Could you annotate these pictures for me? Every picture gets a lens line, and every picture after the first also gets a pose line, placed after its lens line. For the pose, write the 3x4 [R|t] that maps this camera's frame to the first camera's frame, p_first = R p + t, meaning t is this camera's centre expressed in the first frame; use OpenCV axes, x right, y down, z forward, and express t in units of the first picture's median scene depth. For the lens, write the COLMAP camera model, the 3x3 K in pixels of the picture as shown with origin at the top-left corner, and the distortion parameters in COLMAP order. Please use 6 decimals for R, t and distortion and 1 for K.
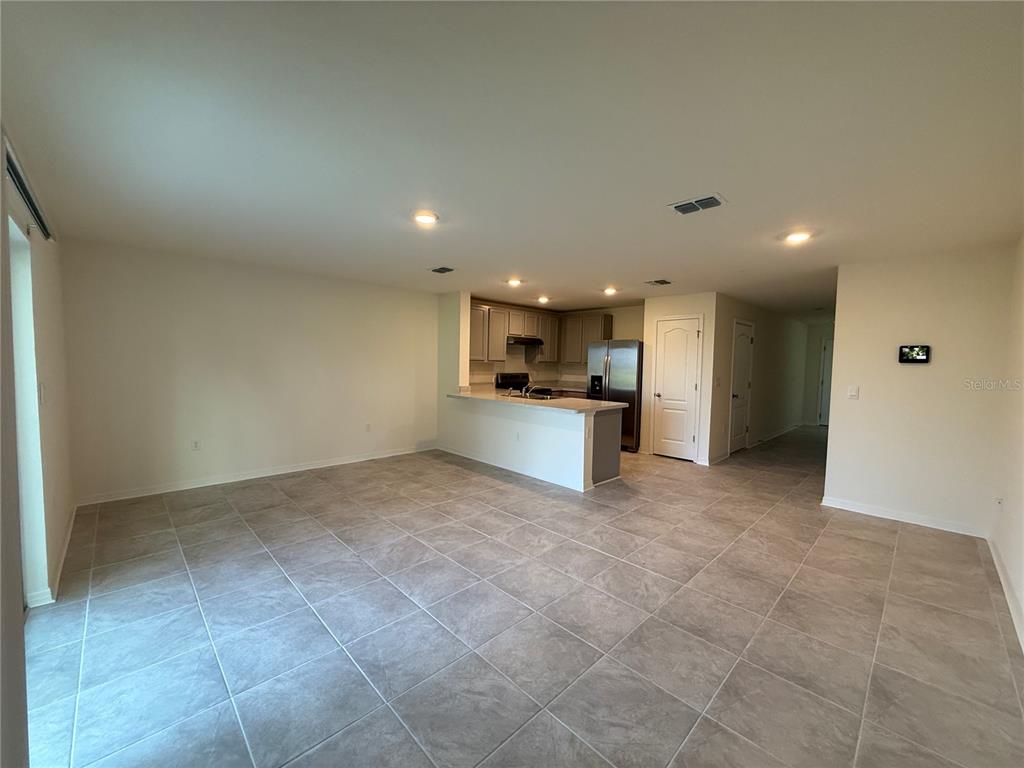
lens RADIAL K [[408.5, 0, 508.6], [0, 408.5, 383.1], [0, 0, 1]] dist [-0.001136, 0.000665]
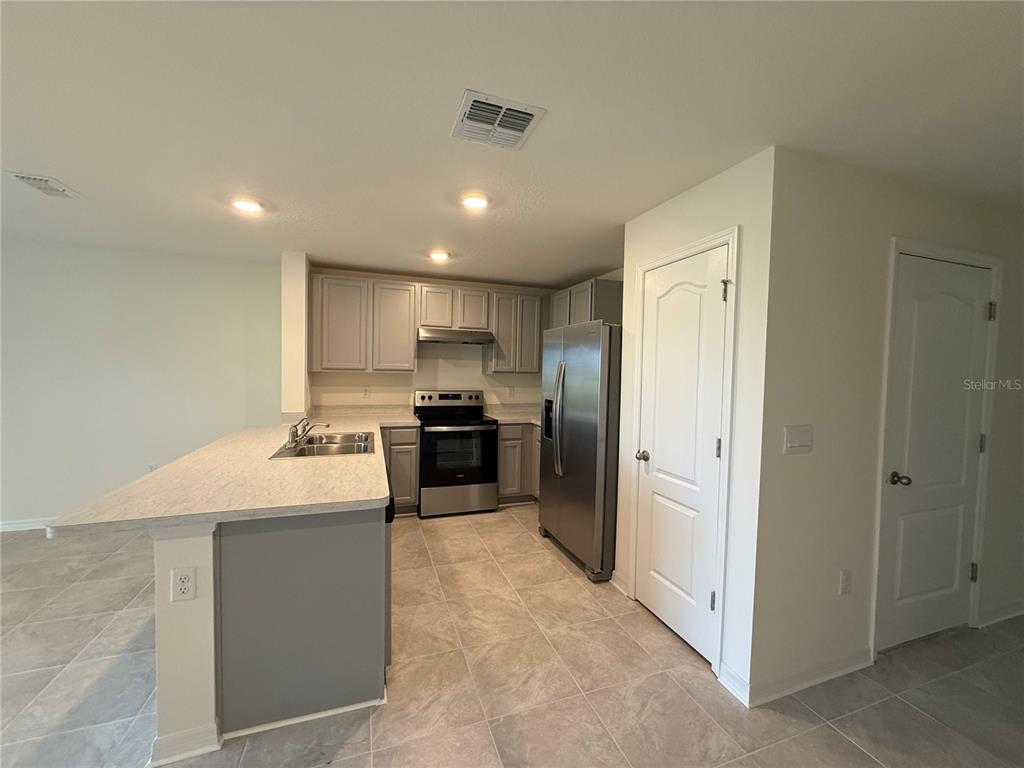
lens RADIAL K [[408.5, 0, 508.3], [0, 408.5, 383.9], [0, 0, 1]] dist [-0.001136, 0.000665]
pose [[0.908816, 0.016658, -0.416865, 0.367039], [-0.026147, 0.999513, -0.017061, -0.027455], [0.416378, 0.026405, 0.908808, 0.517149]]
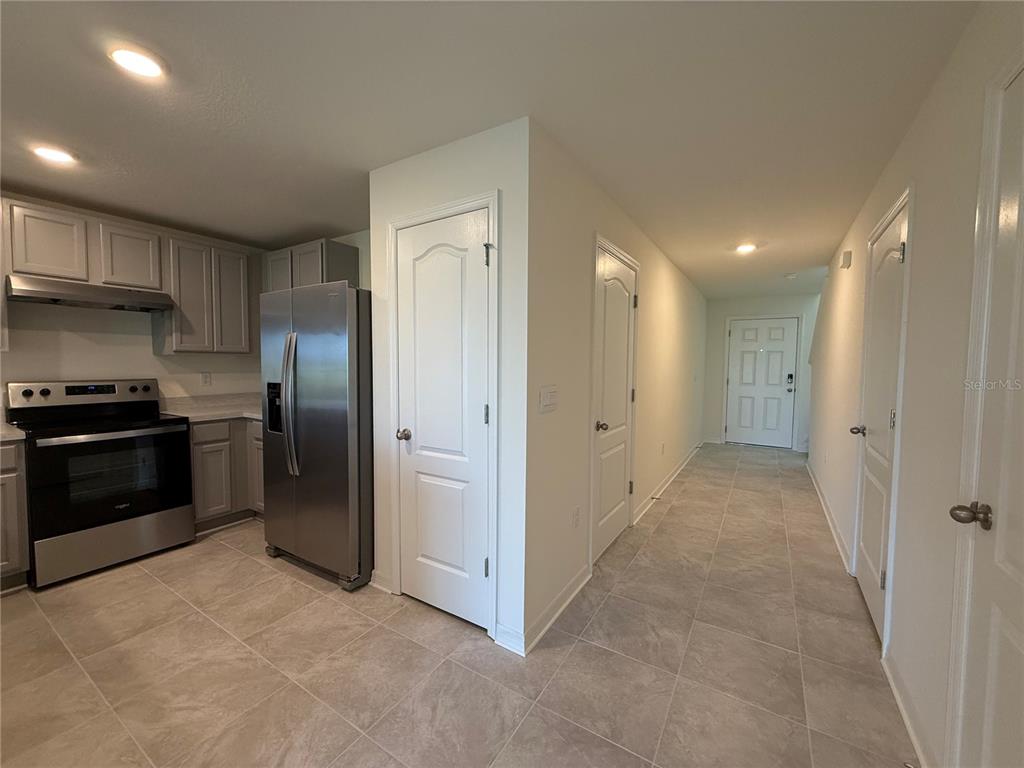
lens RADIAL K [[408.5, 0, 510.0], [0, 408.5, 384.2], [0, 0, 1]] dist [-0.001136, 0.000665]
pose [[0.971153, -0.023505, 0.237298, 0.332057], [0.023143, 0.999723, 0.004312, -0.013320], [-0.237334, 0.001304, 0.971427, 0.558773]]
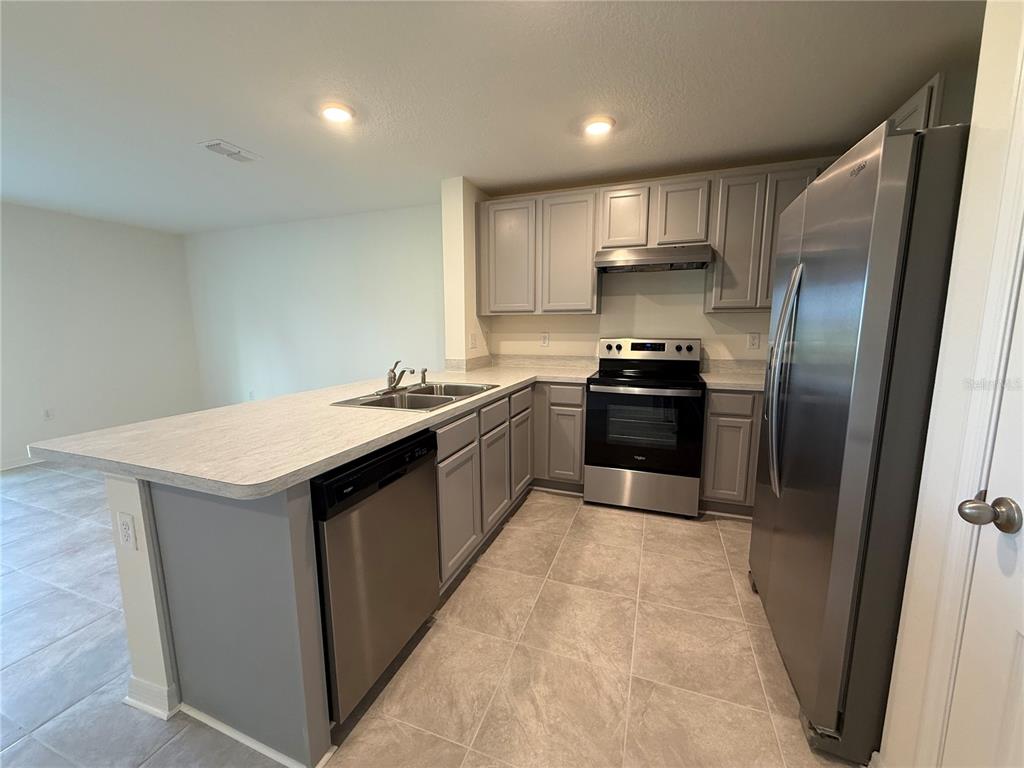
lens RADIAL K [[408.5, 0, 508.5], [0, 408.5, 383.0], [0, 0, 1]] dist [-0.001136, 0.000665]
pose [[0.433292, 0.107120, -0.894865, 0.365432], [-0.036024, 0.994176, 0.101565, -0.016298], [0.900533, -0.011771, 0.434628, 0.721785]]
